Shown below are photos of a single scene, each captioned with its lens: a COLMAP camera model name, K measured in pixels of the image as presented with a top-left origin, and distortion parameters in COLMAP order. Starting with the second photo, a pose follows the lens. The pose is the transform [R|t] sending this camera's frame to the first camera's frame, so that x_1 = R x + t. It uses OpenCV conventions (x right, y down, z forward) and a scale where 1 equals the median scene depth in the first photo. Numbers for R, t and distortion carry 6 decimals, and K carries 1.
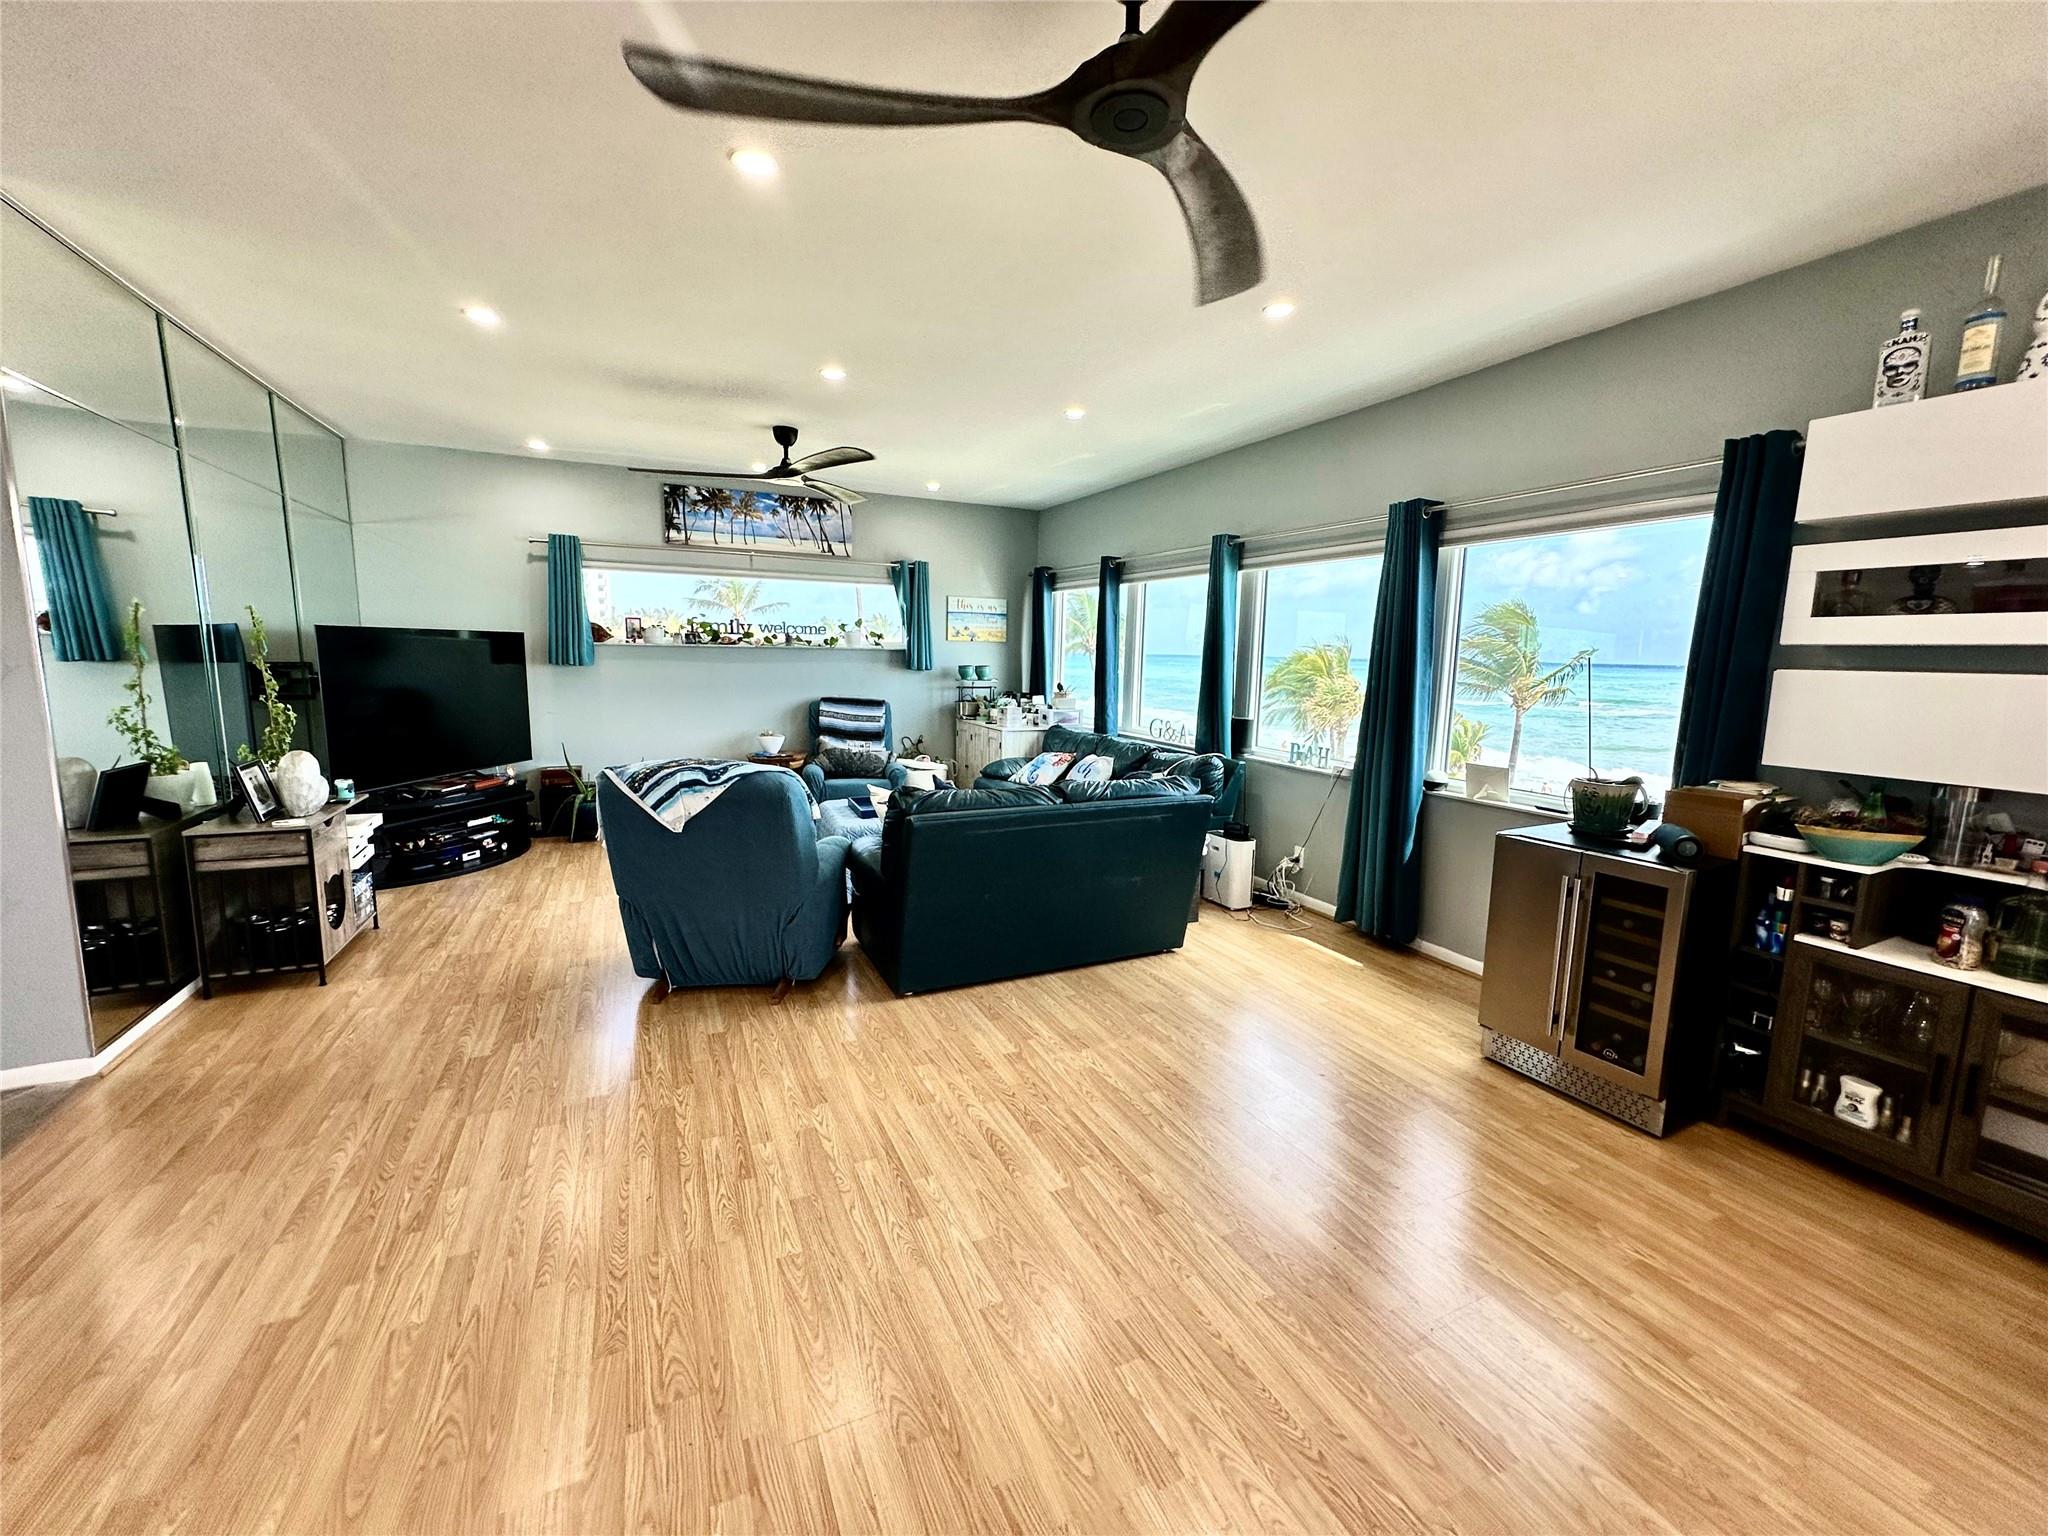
lens RADIAL K [[808.6, 0, 1024.0], [0, 808.6, 768.0], [0, 0, 1]] dist [0.001277, 0.000263]
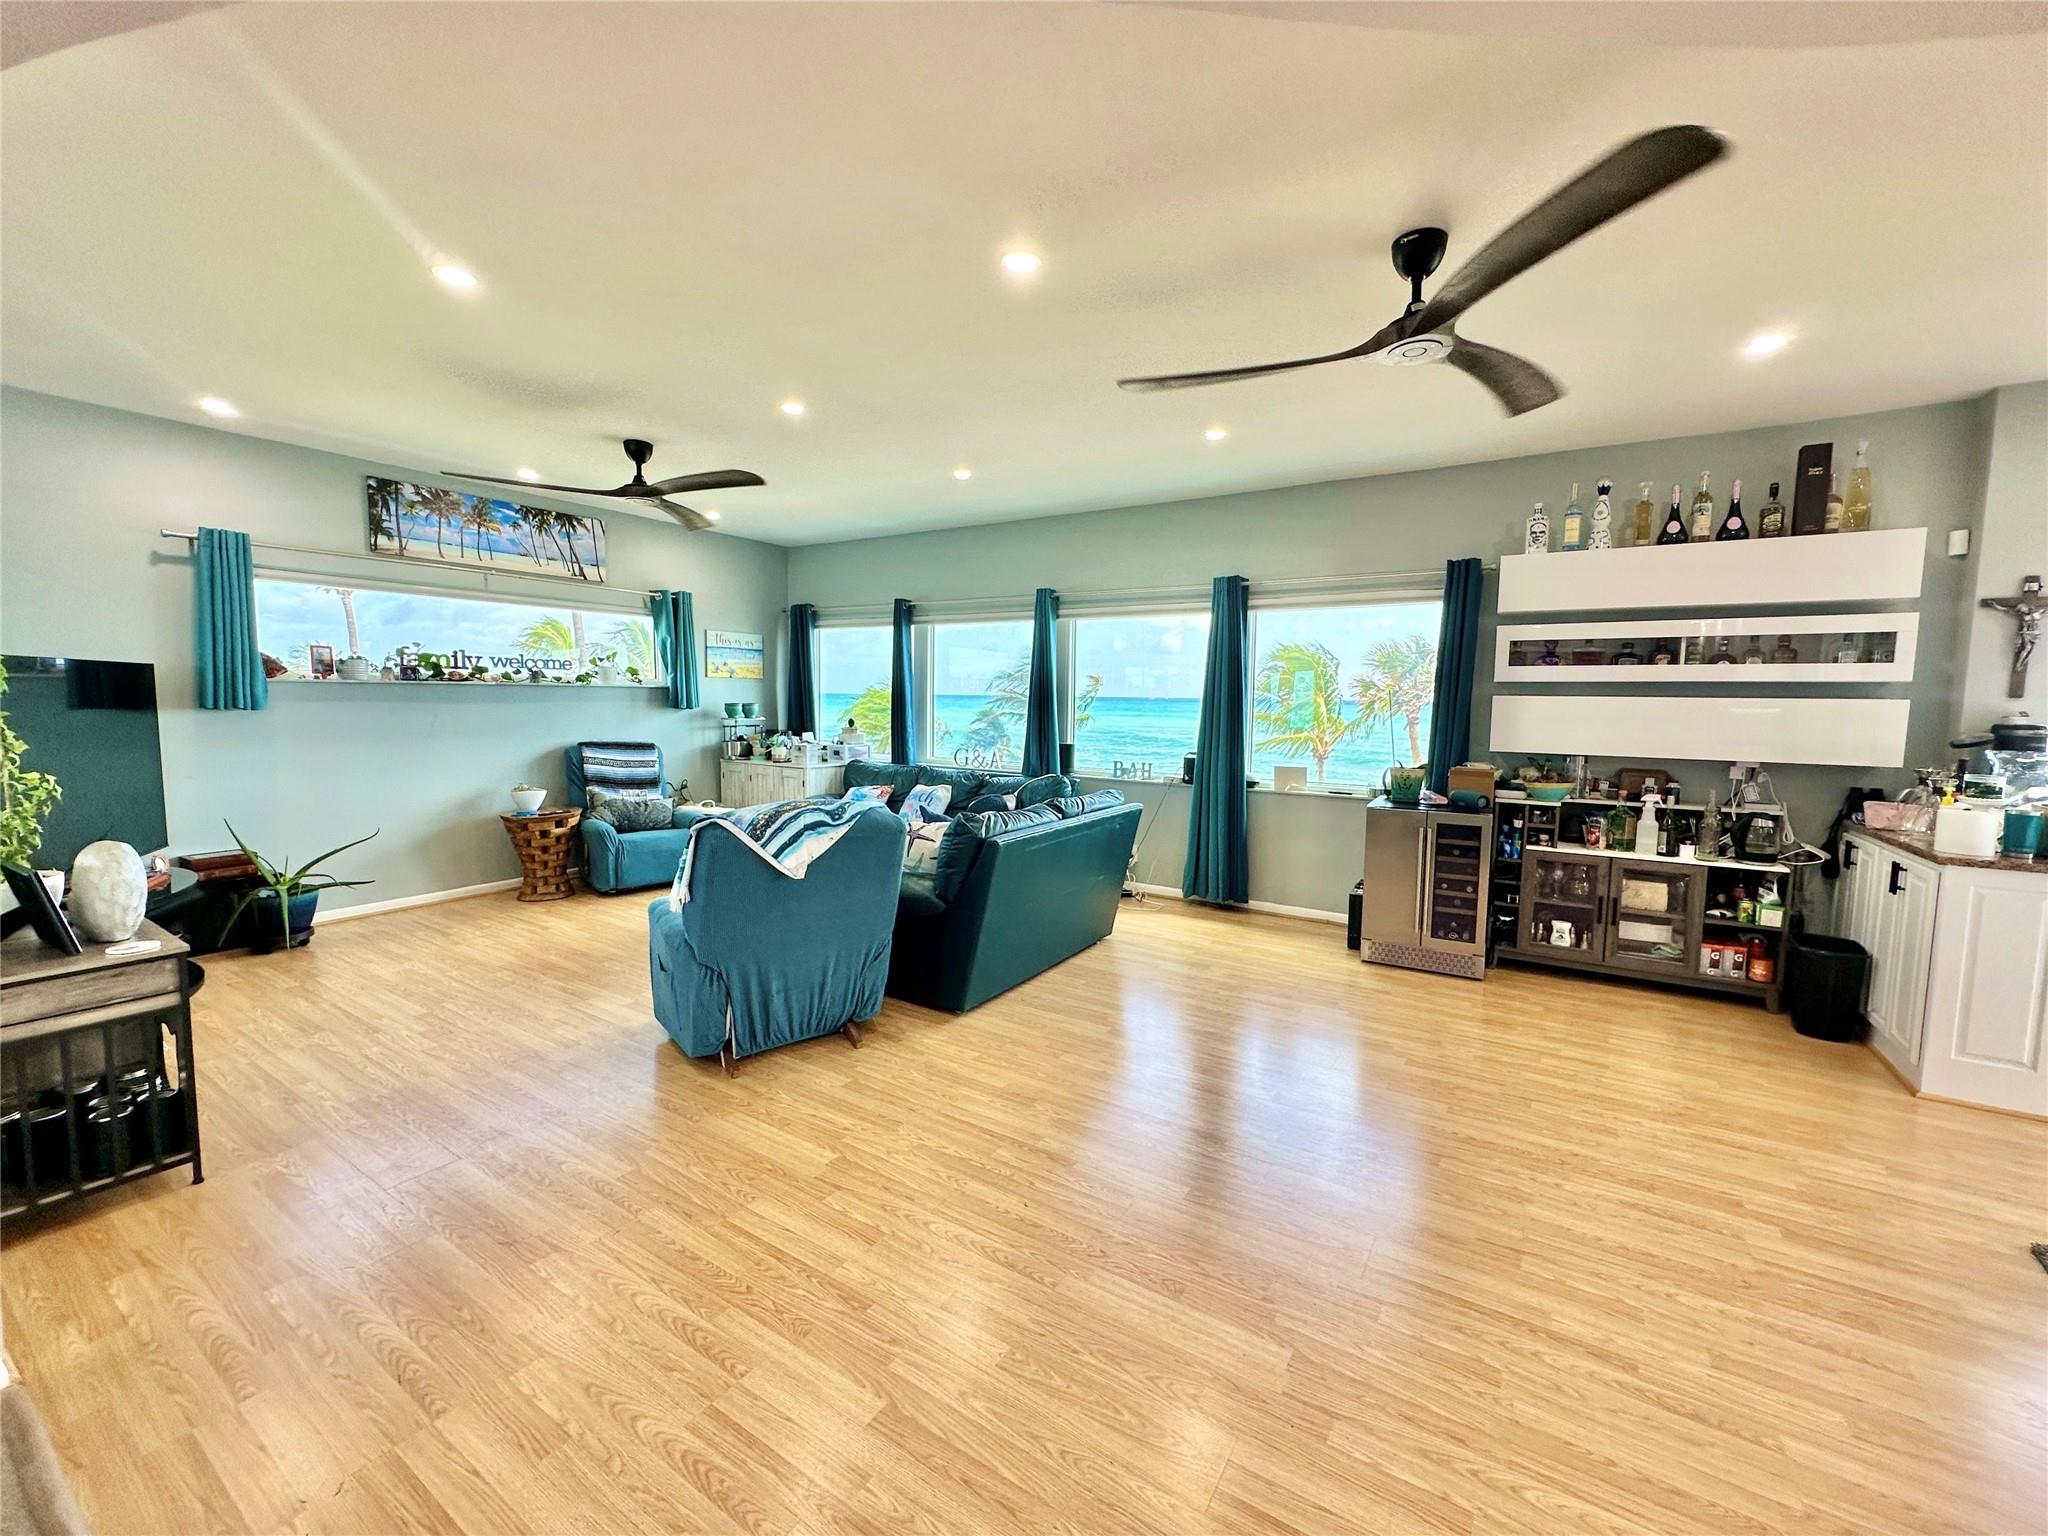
lens RADIAL K [[808.6, 0, 1024.0], [0, 808.6, 768.0], [0, 0, 1]] dist [0.001277, 0.000263]
pose [[0.850262, -0.056368, 0.523333, -0.408223], [0.079580, 0.996587, -0.021952, -0.004714], [-0.520309, 0.060312, 0.851846, 0.028943]]
